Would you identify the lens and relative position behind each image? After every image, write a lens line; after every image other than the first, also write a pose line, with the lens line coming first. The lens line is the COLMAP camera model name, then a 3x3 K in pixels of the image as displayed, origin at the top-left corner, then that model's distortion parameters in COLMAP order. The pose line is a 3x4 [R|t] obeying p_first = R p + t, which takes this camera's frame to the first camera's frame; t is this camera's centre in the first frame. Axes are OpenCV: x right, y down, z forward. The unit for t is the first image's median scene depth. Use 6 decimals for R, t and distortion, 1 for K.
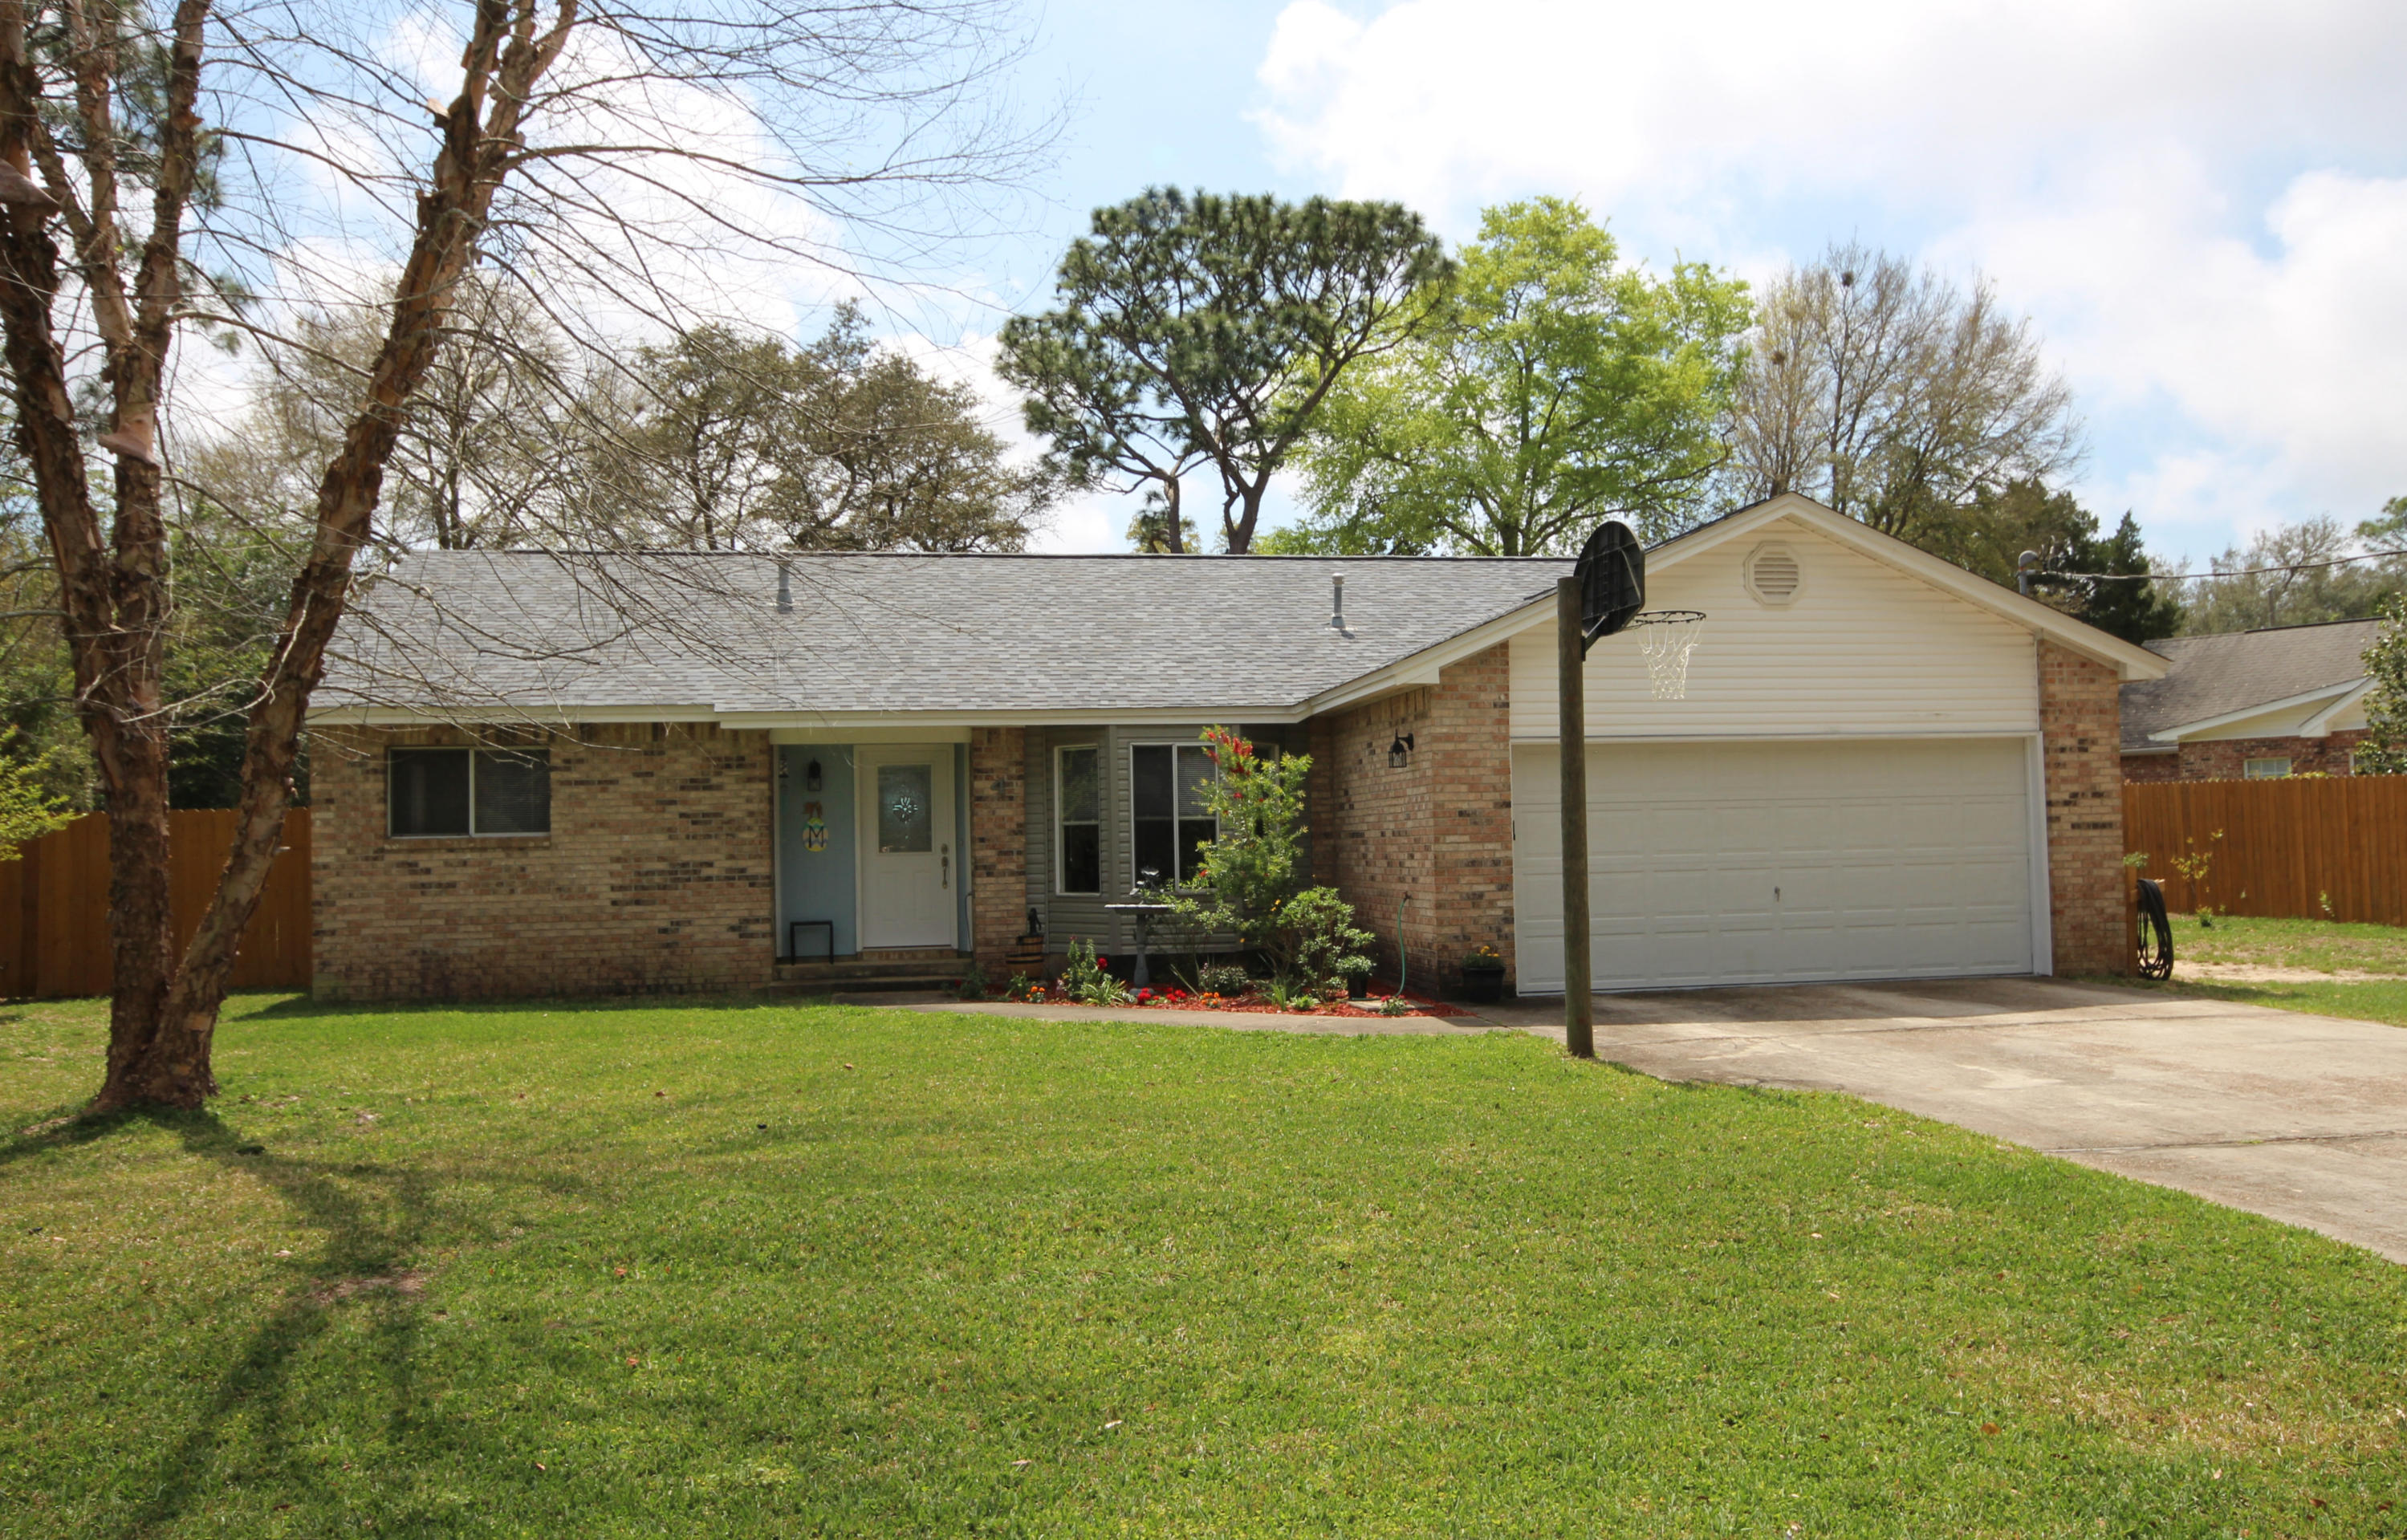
lens RADIAL K [[1790.6, 0, 1203.5], [0, 1790.6, 770.0], [0, 0, 1]] dist [0.006429, 0.002703]
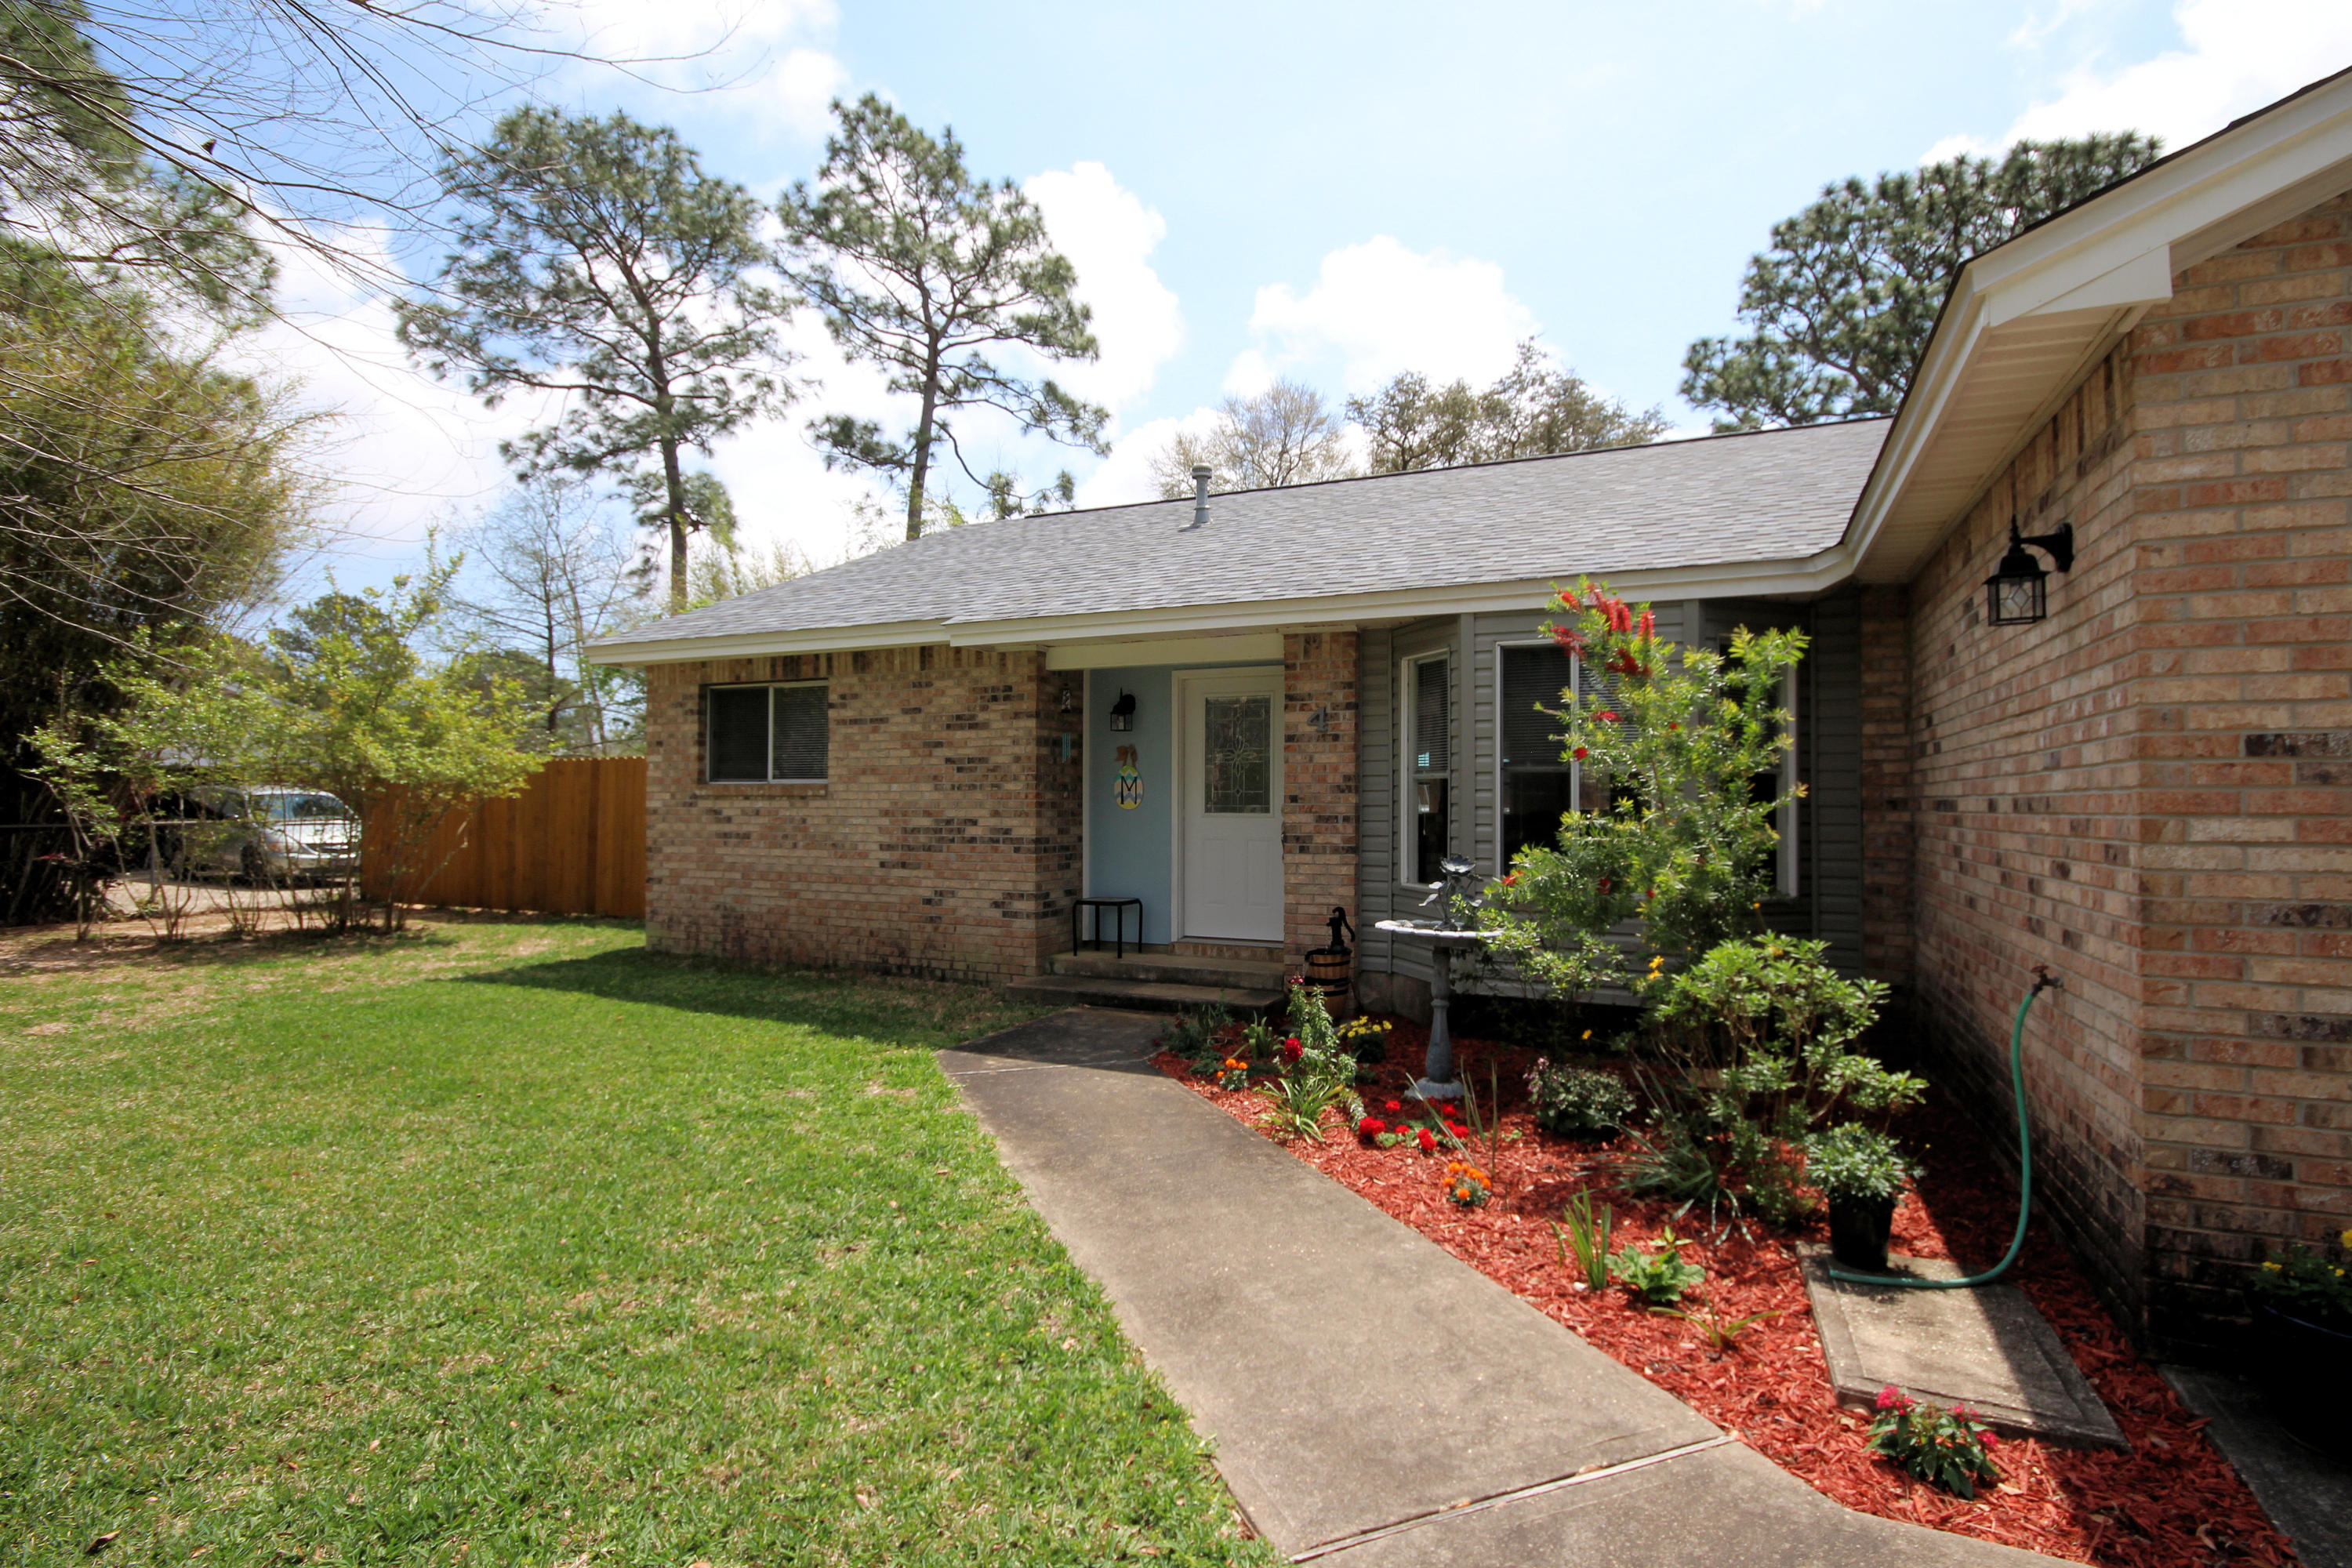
lens RADIAL K [[1123.5, 0, 1203.1], [0, 1123.5, 781.8], [0, 0, 1]] dist [-0.003399, -0.000570]
pose [[0.834070, 0.013338, -0.551498, 0.085751], [0.001533, 0.999648, 0.026495, 0.021617], [0.551657, -0.022944, 0.833755, 0.639988]]
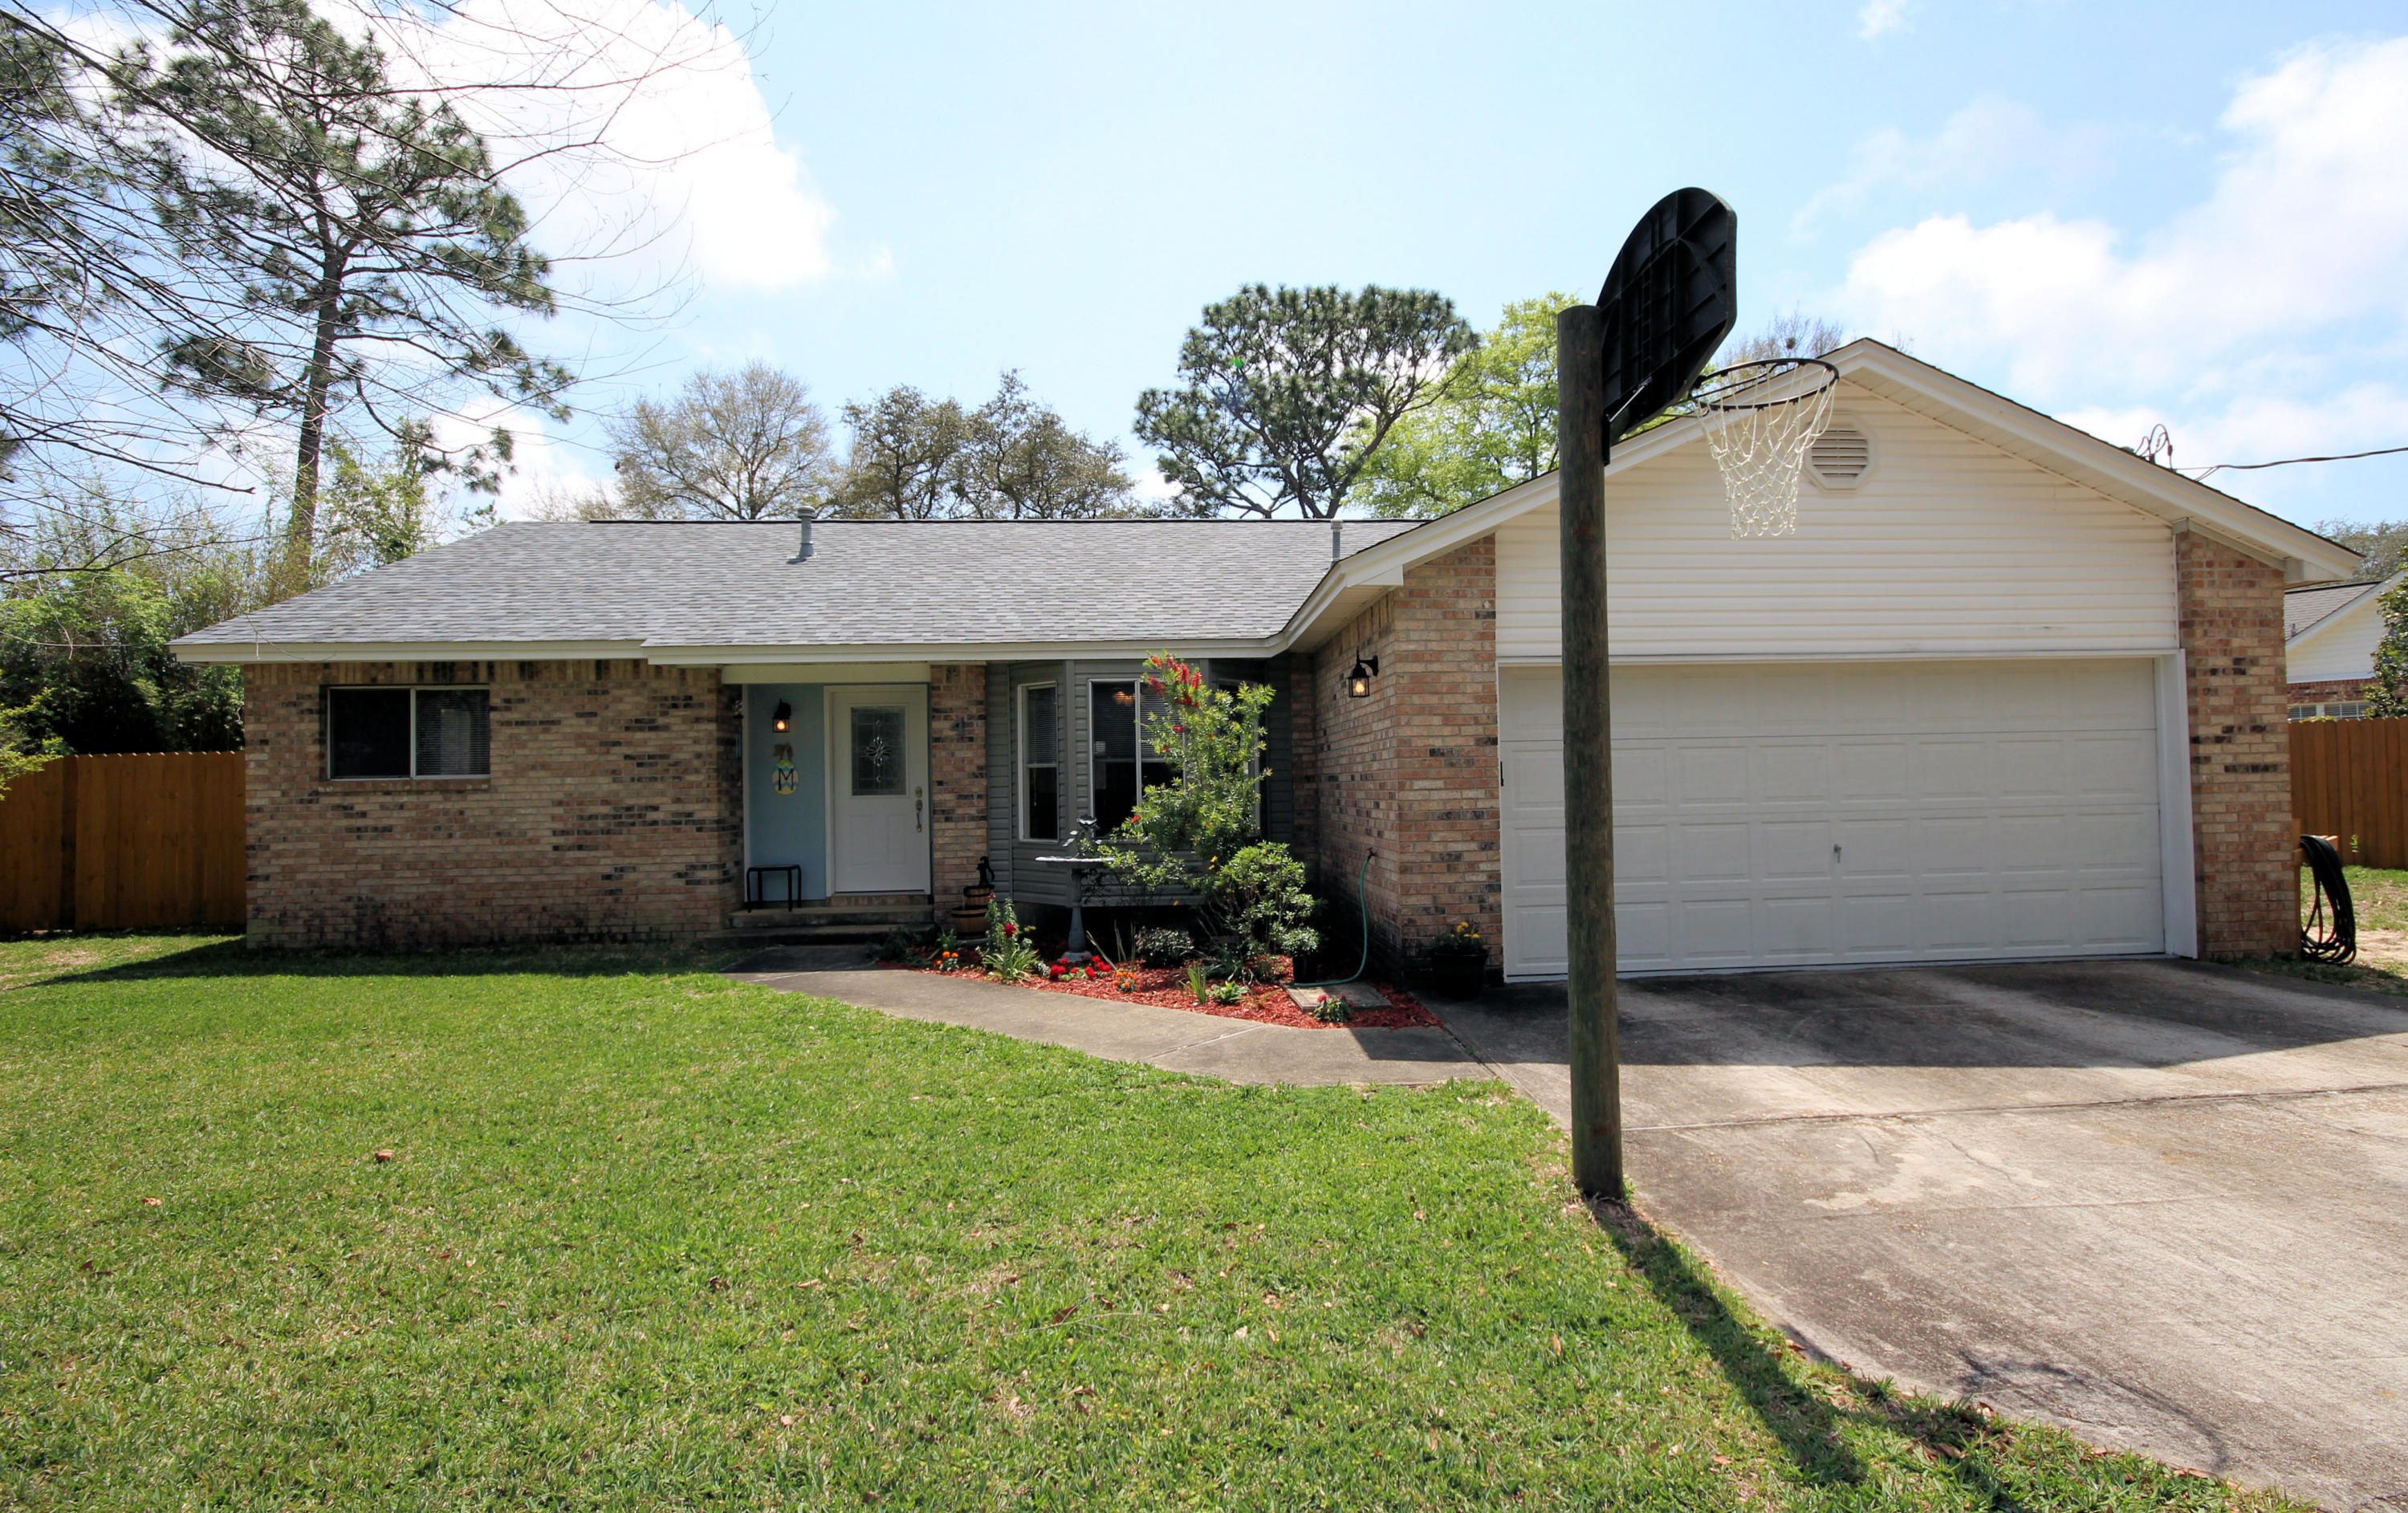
lens RADIAL K [[1147.3, 0, 1225.3], [0, 1147.3, 751.2], [0, 0, 1]] dist [-0.014567, 0.018731]
pose [[0.996046, -0.000819, -0.088830, 0.083312], [0.002117, 0.999892, 0.014514, 0.013926], [0.088809, -0.014645, 0.995941, 0.417410]]
